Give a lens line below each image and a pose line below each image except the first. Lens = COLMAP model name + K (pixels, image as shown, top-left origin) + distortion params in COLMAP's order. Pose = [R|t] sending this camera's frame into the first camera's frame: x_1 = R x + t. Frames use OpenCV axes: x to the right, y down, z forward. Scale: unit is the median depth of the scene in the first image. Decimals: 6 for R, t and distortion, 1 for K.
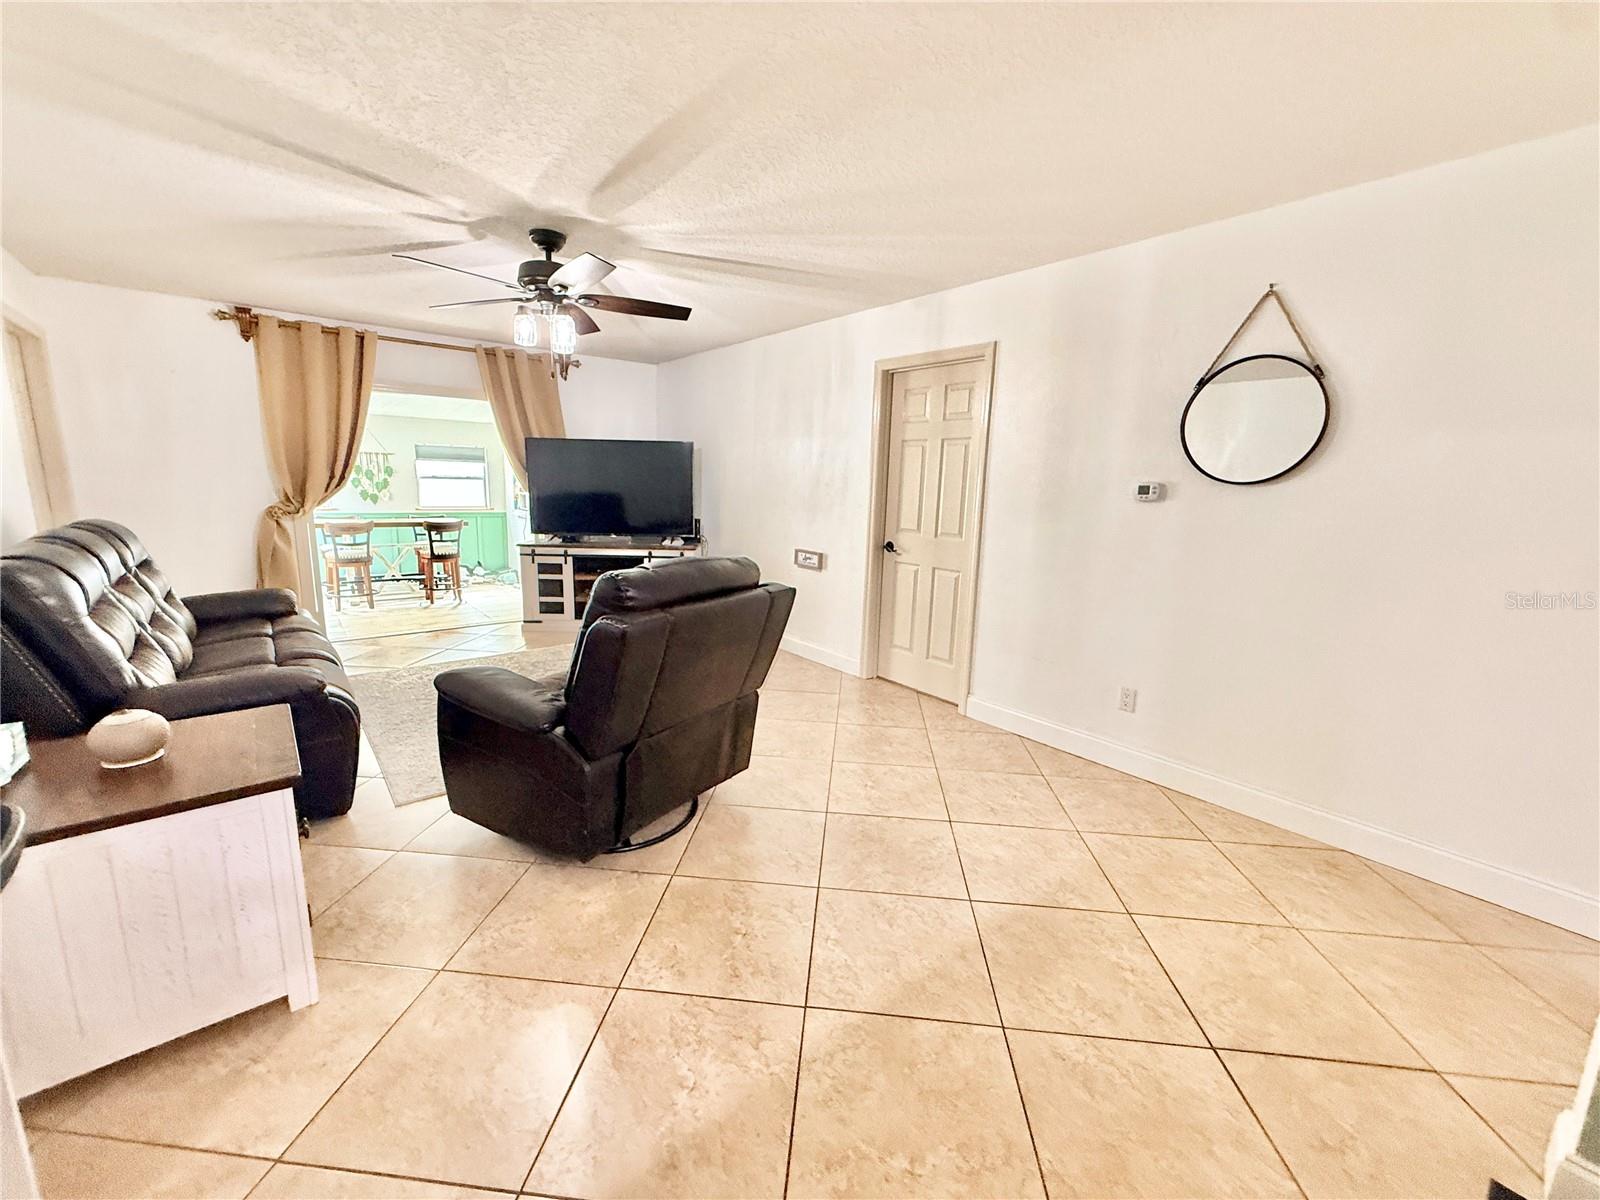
lens RADIAL K [[638.8, 0, 797.2], [0, 638.8, 600.2], [0, 0, 1]] dist [-0.000790, 0.000090]
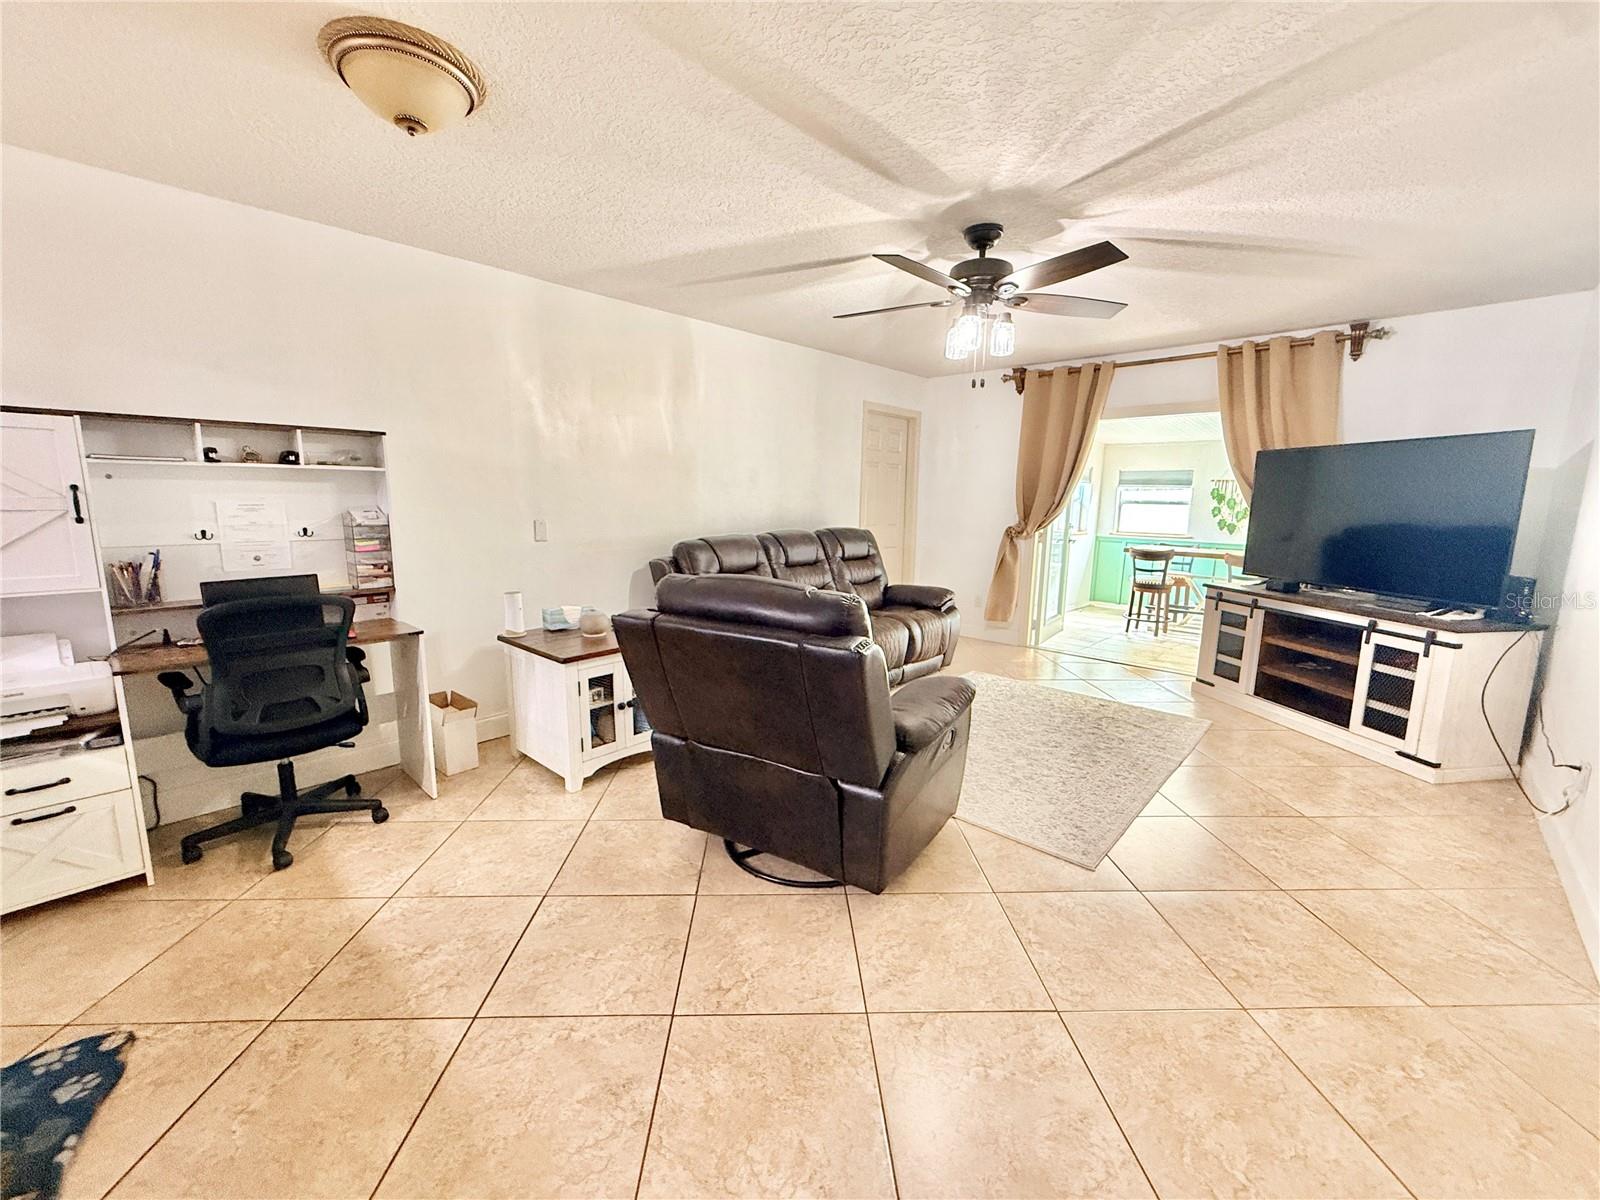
lens RADIAL K [[640.5, 0, 799.0], [0, 640.5, 602.9], [0, 0, 1]] dist [-0.000365, -0.000007]
pose [[0.131908, 0.141193, -0.981155, 0.388179], [-0.189352, 0.975167, 0.114874, -0.079265], [0.973009, 0.170631, 0.155367, 0.496276]]
